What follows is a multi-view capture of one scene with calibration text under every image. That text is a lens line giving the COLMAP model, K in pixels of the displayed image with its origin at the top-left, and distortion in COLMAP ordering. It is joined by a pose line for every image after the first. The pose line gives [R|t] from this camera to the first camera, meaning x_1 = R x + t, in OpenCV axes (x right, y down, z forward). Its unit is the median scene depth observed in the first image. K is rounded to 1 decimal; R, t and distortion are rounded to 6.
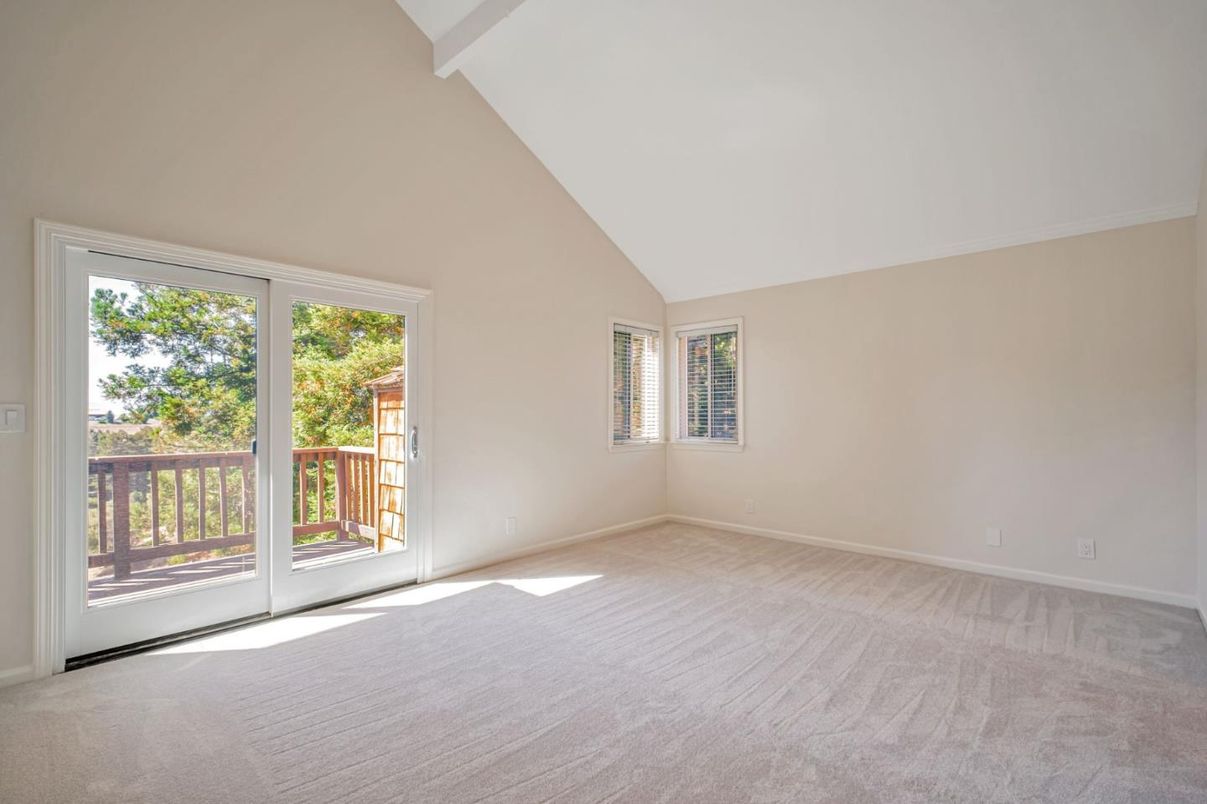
lens RADIAL K [[552.7, 0, 606.2], [0, 552.7, 410.2], [0, 0, 1]] dist [-0.004960, -0.004586]
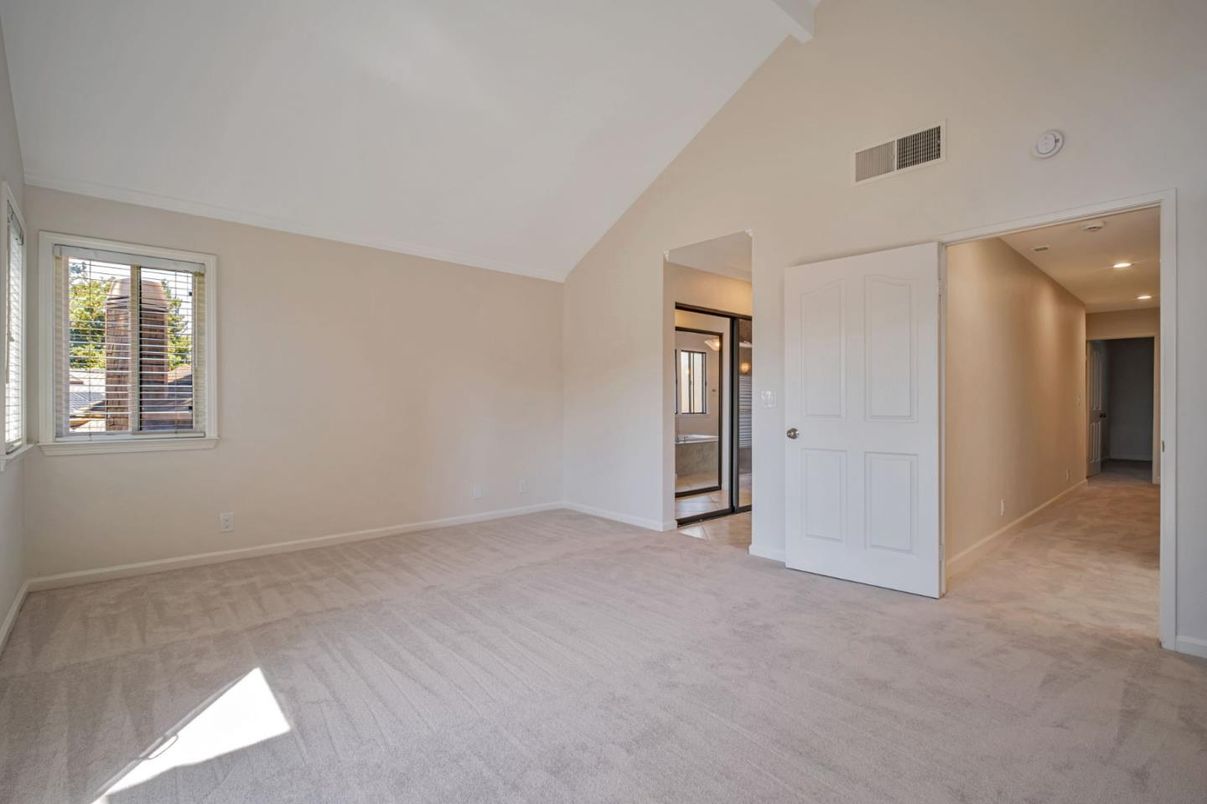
lens RADIAL K [[552.7, 0, 605.7], [0, 552.7, 399.9], [0, 0, 1]] dist [-0.004960, -0.004586]
pose [[0.090916, -0.000140, 0.995859, -0.597566], [-0.005859, 0.999983, 0.000676, 0.010737], [-0.995841, -0.005896, 0.090913, 0.619344]]
